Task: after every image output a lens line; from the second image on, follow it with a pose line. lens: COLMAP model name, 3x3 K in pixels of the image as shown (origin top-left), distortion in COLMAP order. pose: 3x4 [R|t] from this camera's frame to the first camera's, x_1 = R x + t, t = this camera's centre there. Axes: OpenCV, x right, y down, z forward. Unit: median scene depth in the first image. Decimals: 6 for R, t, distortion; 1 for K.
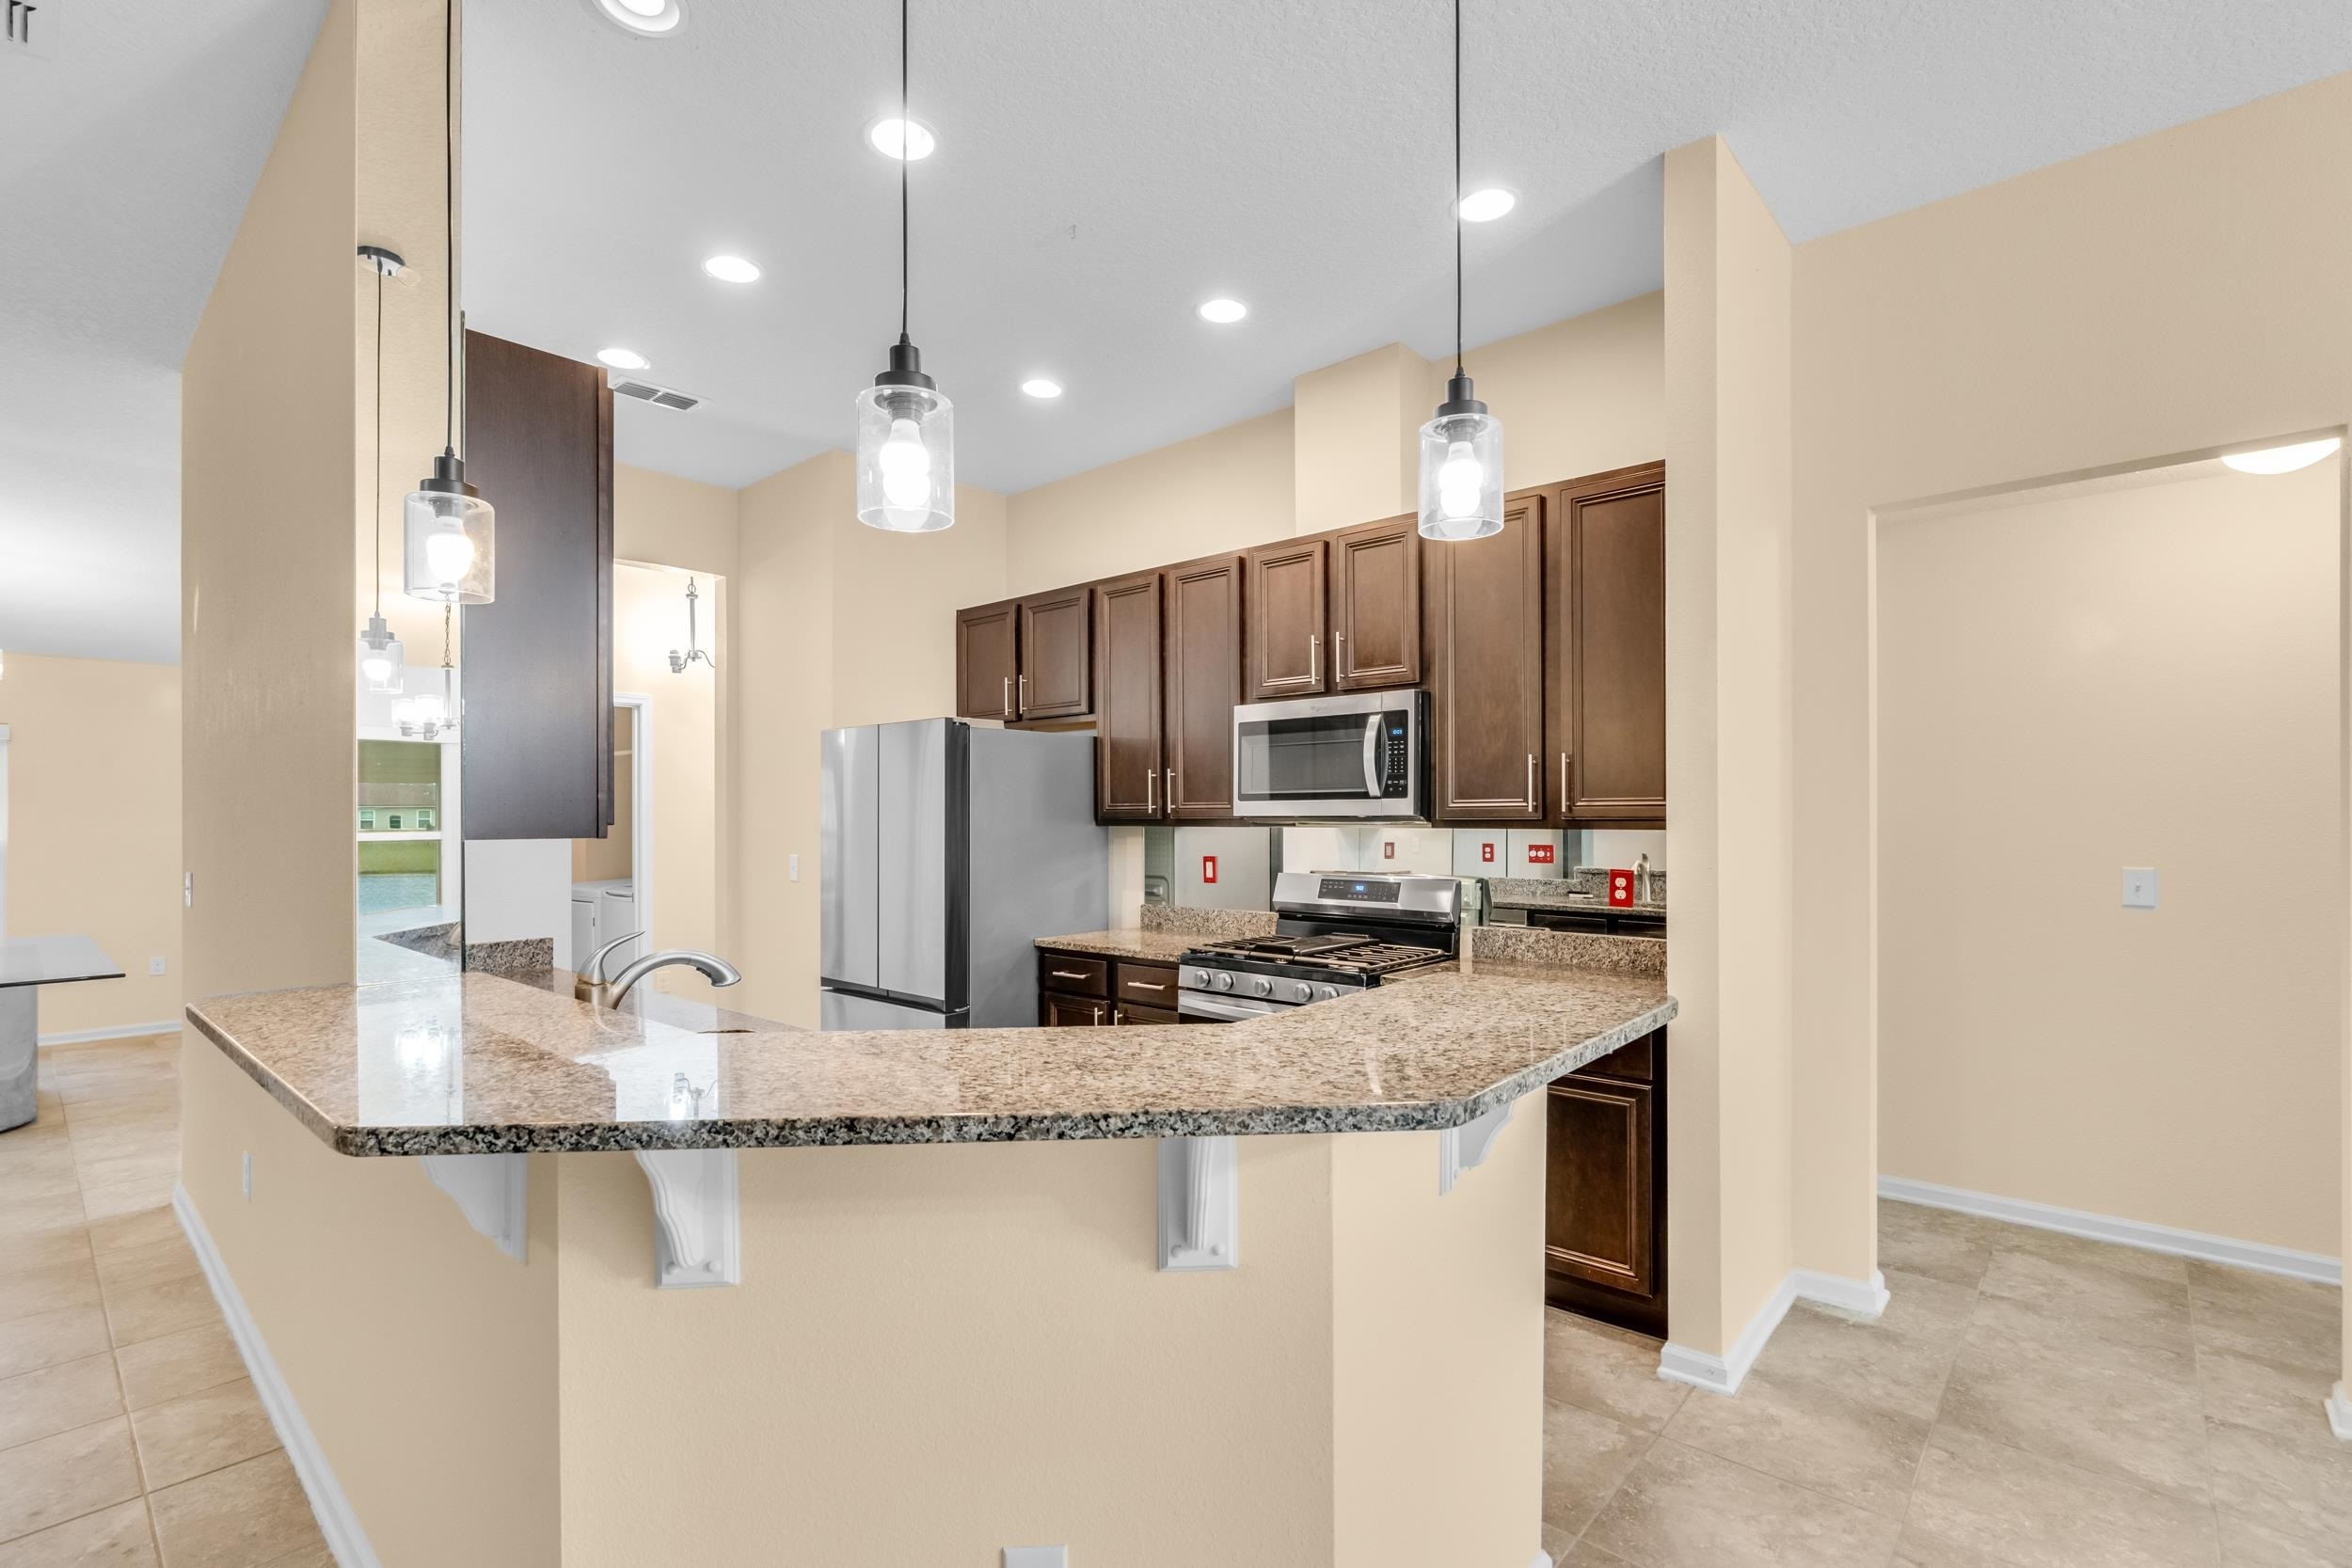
lens RADIAL K [[1087.0, 0, 1185.3], [0, 1087.0, 799.3], [0, 0, 1]] dist [-0.001269, 0.000170]
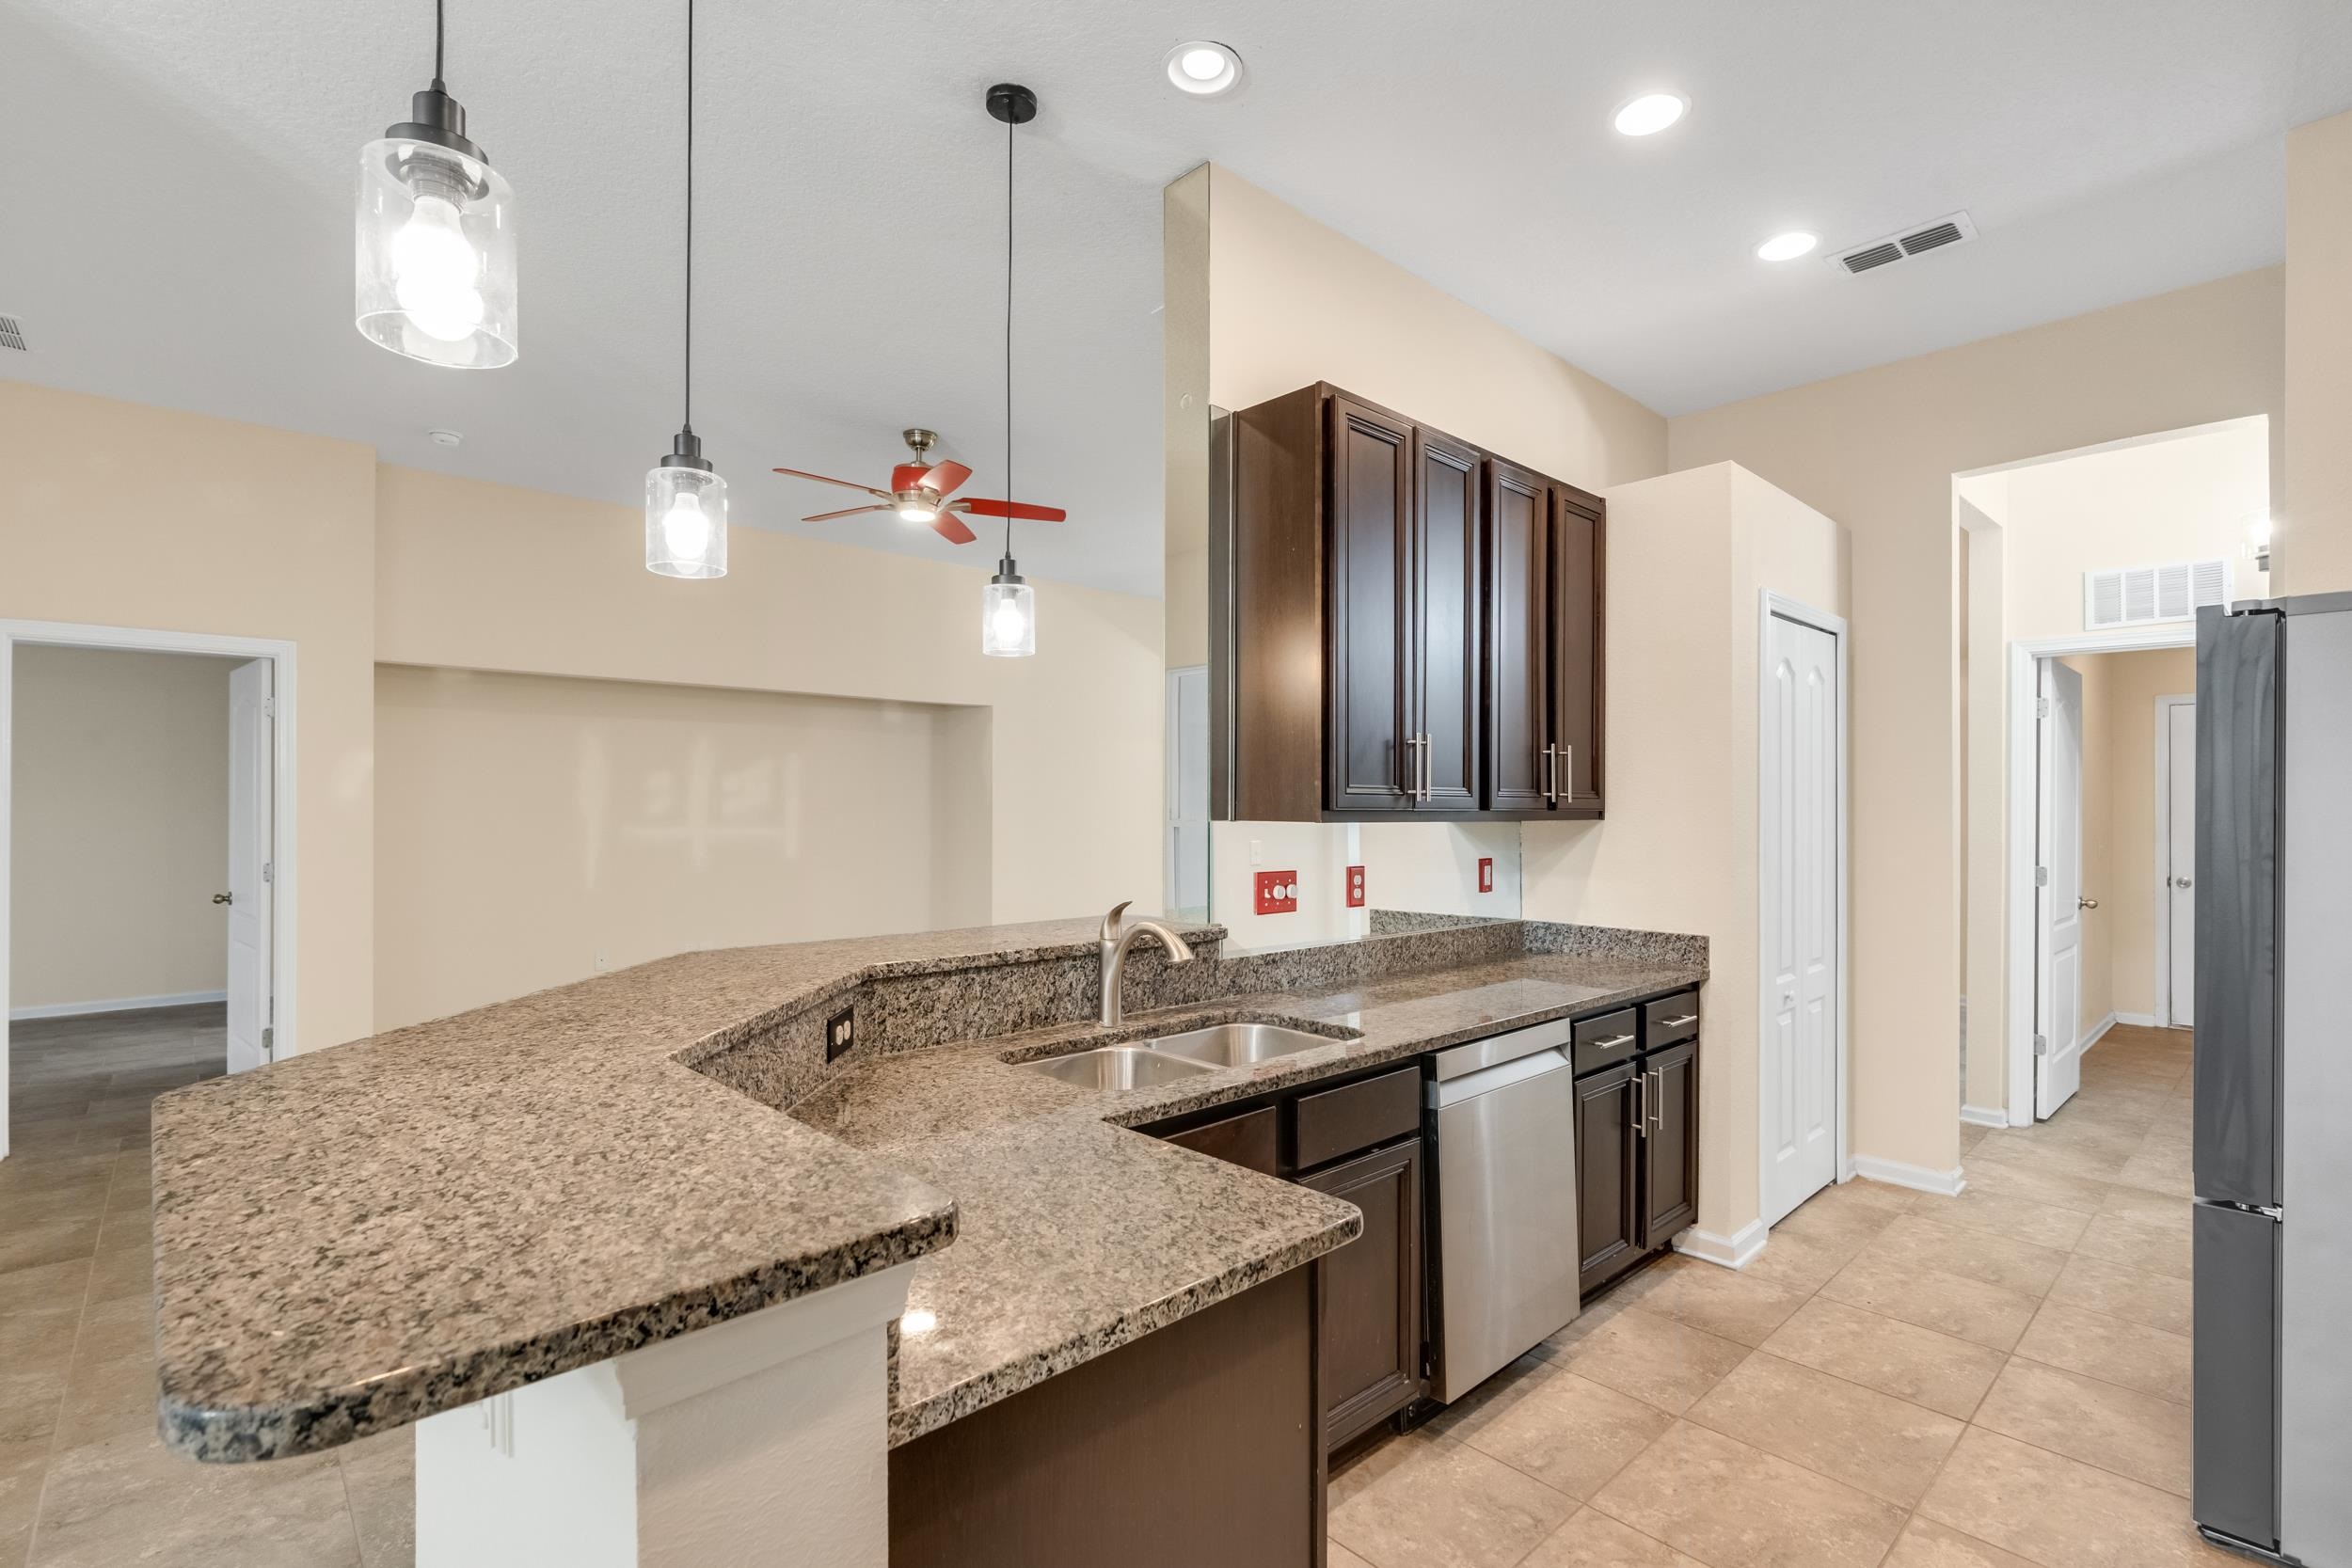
lens RADIAL K [[1080.9, 0, 1179.0], [0, 1080.9, 798.7], [0, 0, 1]] dist [-0.001156, 0.000447]
pose [[-0.098275, -0.000259, -0.995159, 0.342623], [0.010437, 0.999945, -0.001291, 0.008684], [0.995105, -0.010513, -0.098266, 0.624209]]
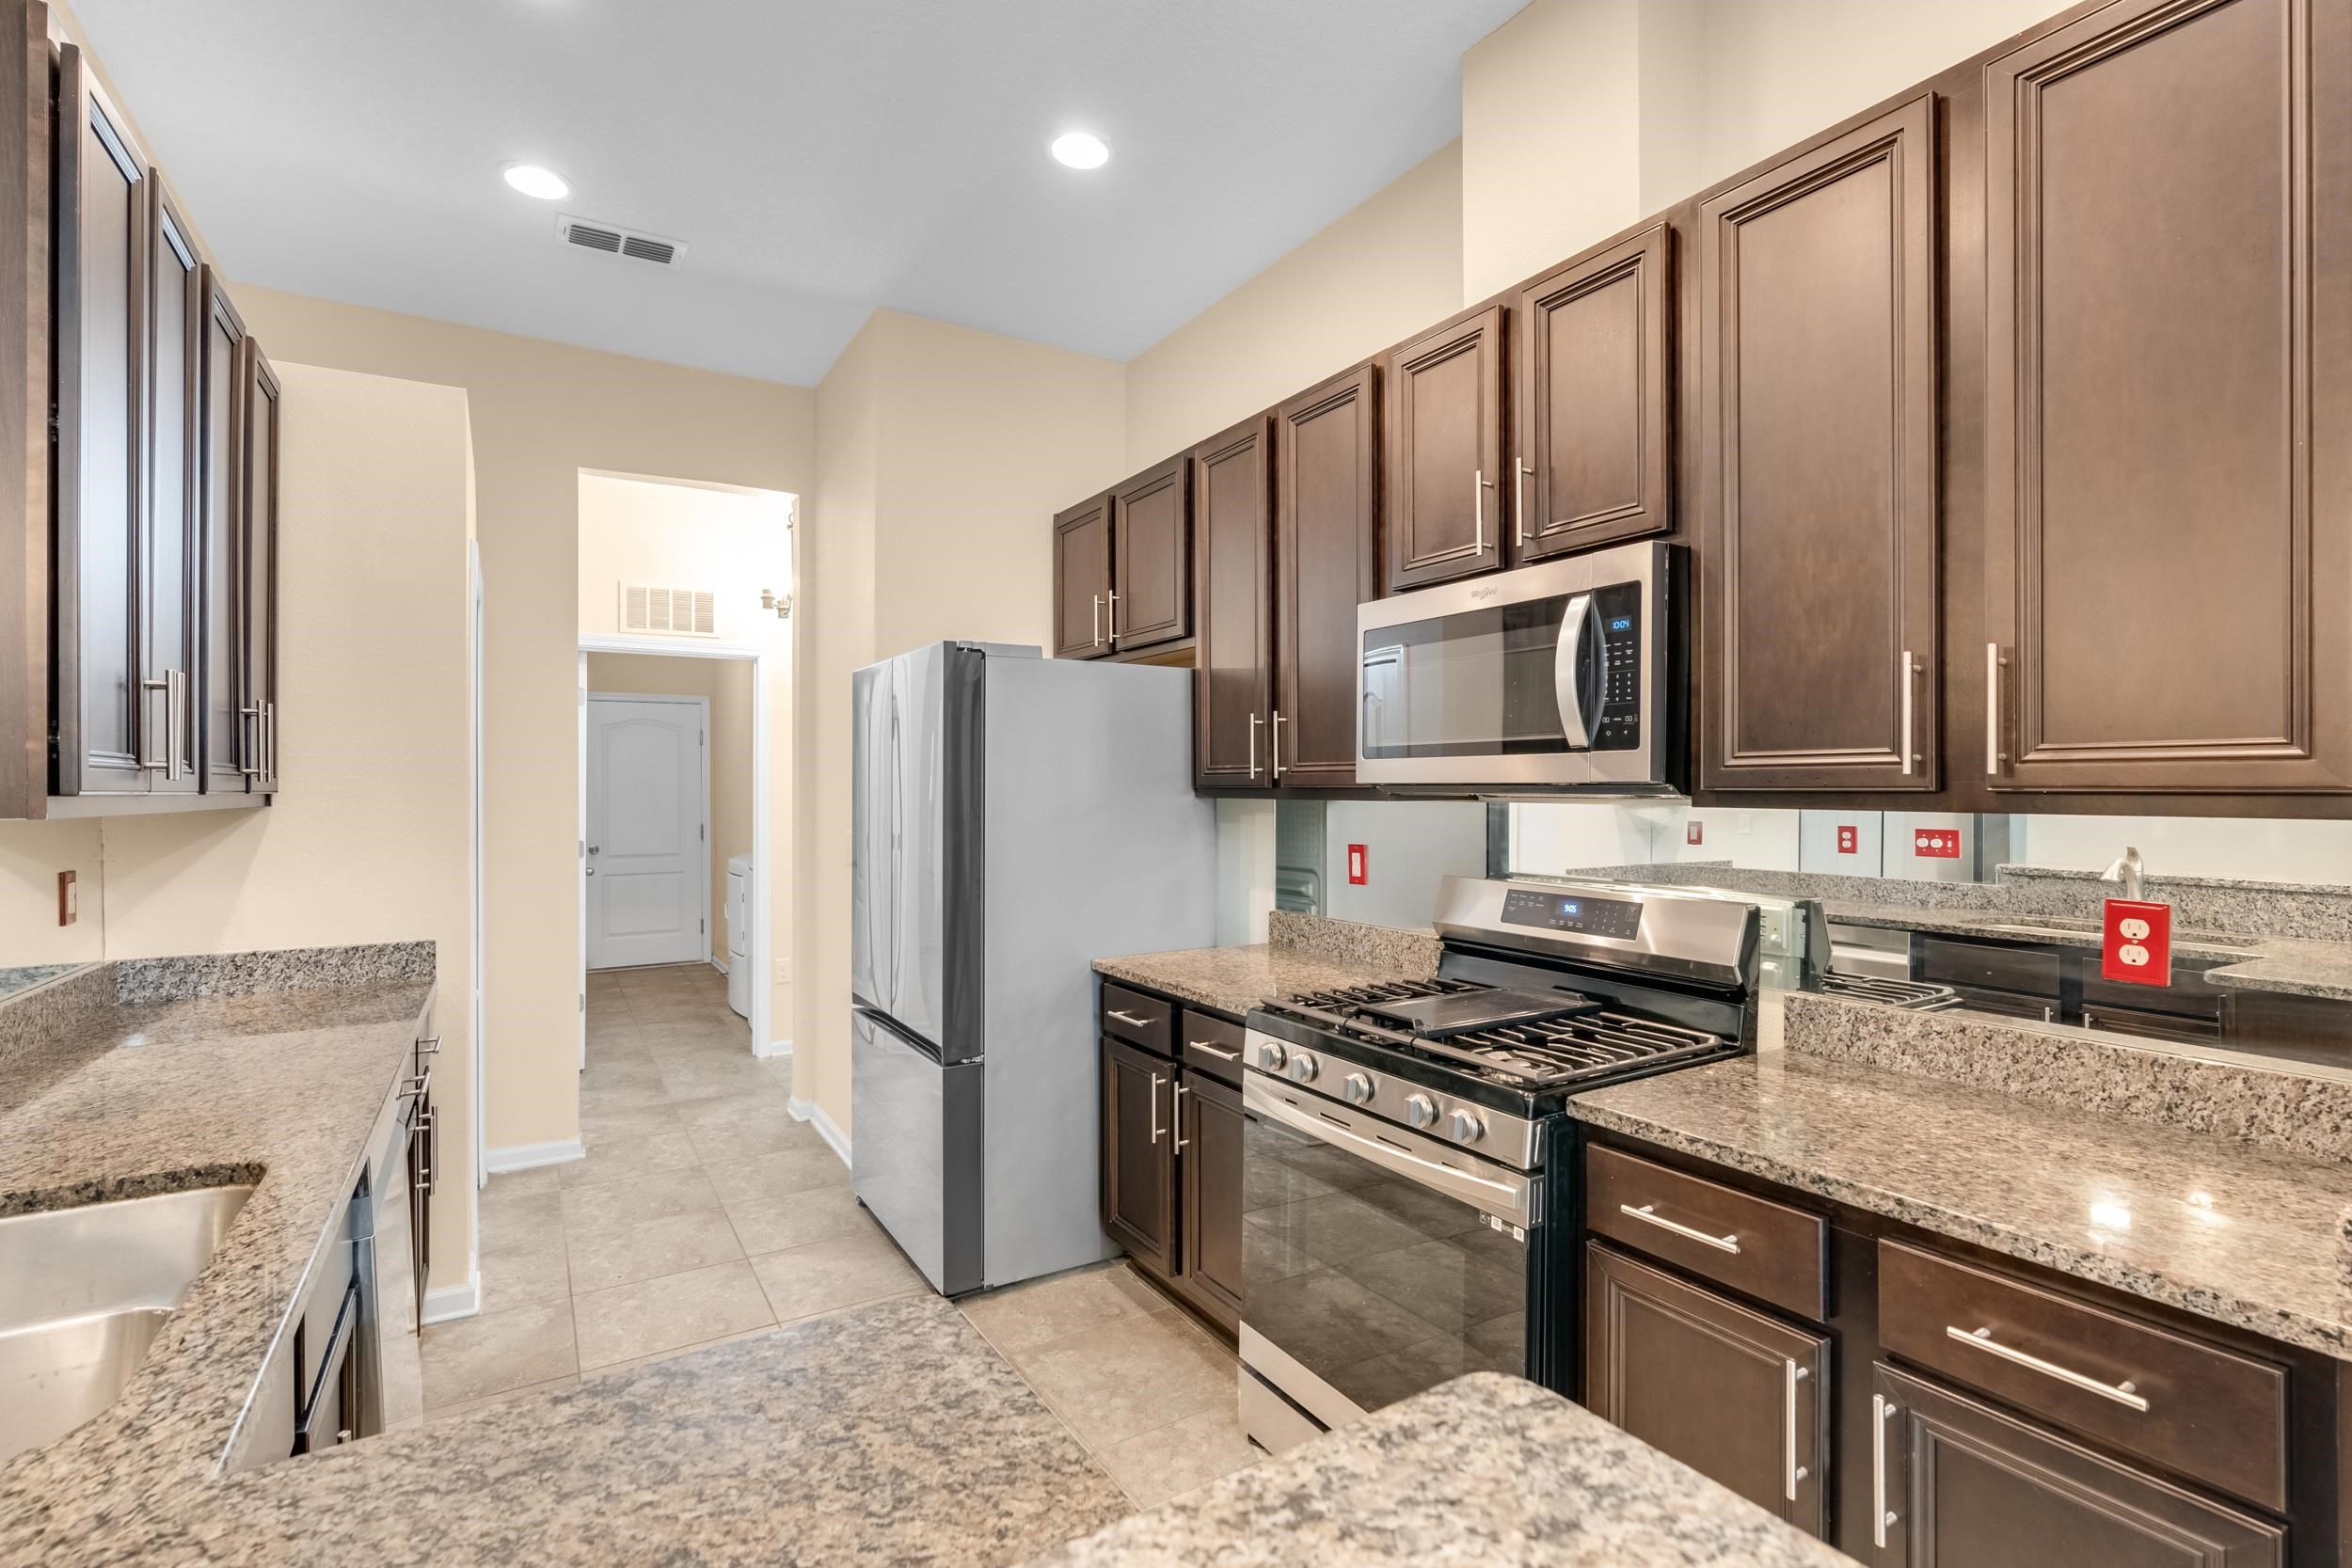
lens RADIAL K [[1080.3, 0, 1176.0], [0, 1080.3, 782.1], [0, 0, 1]] dist [-0.002319, 0.000291]
pose [[0.955564, 0.001281, -0.294782, 0.135440], [0.002179, 0.999933, 0.011410, 0.007667], [0.294777, -0.011545, 0.955496, 0.409034]]
